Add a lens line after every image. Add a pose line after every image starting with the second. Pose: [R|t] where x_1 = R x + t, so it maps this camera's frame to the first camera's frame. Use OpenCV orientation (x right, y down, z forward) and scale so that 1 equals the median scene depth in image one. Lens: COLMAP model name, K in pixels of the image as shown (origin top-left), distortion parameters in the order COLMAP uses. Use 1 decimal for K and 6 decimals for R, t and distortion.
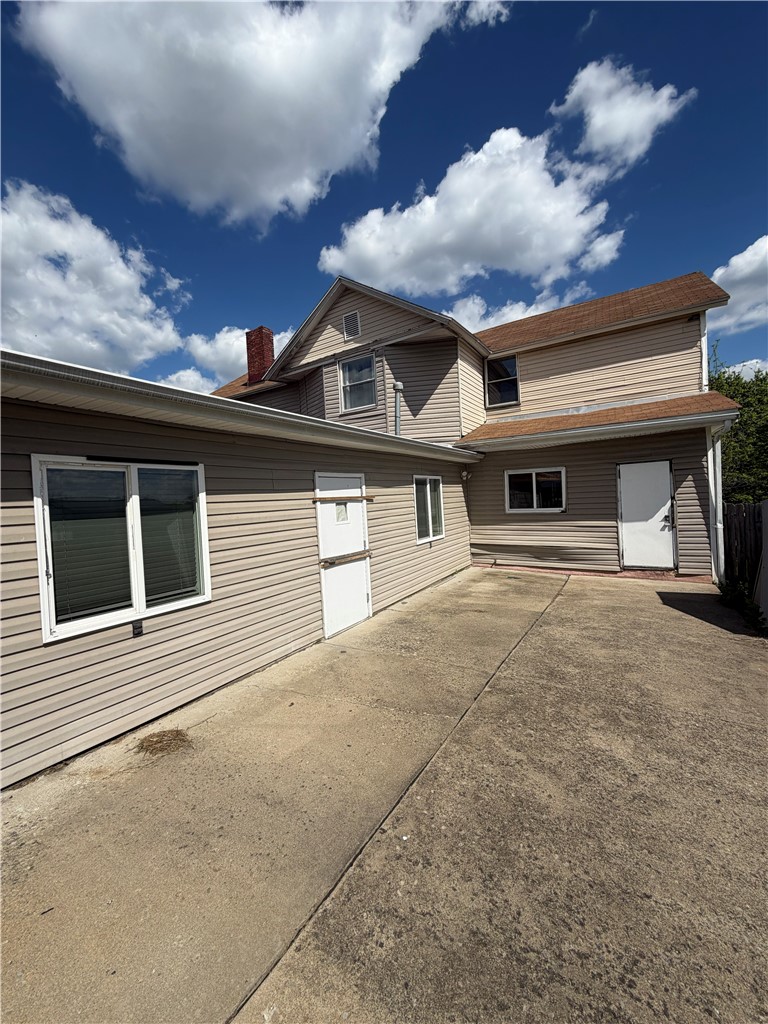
lens RADIAL K [[403.0, 0, 378.3], [0, 403.0, 508.0], [0, 0, 1]] dist [0.002988, 0.000165]
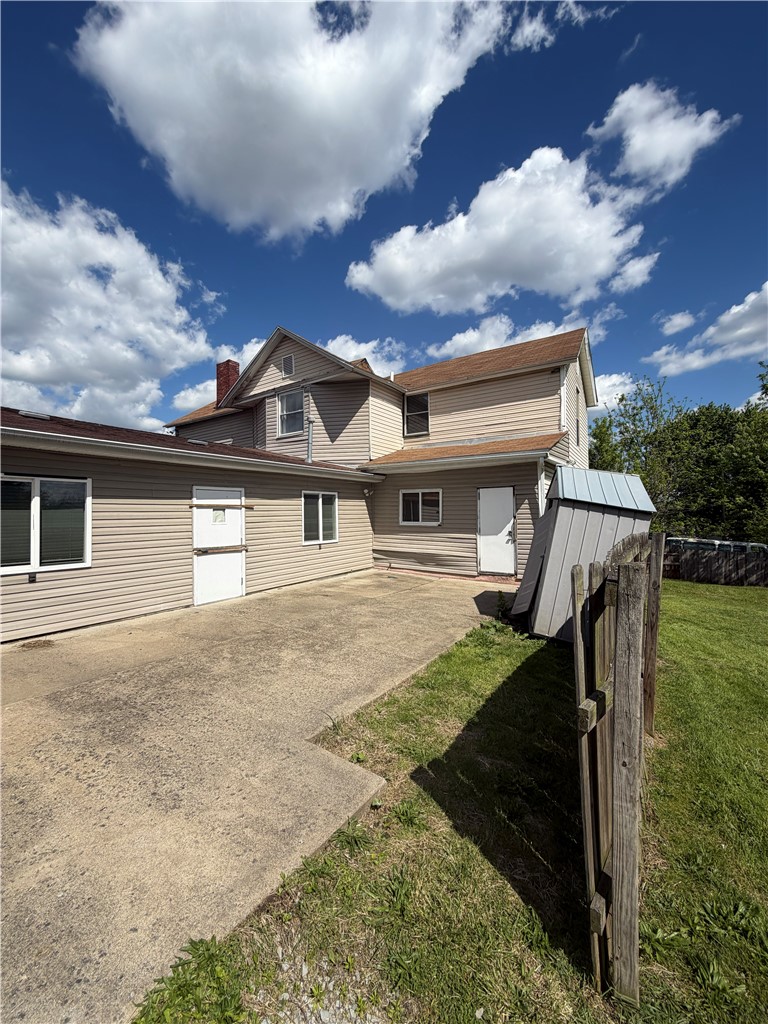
lens RADIAL K [[407.5, 0, 387.2], [0, 407.5, 510.4], [0, 0, 1]] dist [0.000431, 0.000073]
pose [[0.998598, 0.039495, -0.035245, 0.323271], [-0.040510, 0.998770, -0.028574, 0.005218], [0.034073, 0.029961, 0.998970, -0.222489]]
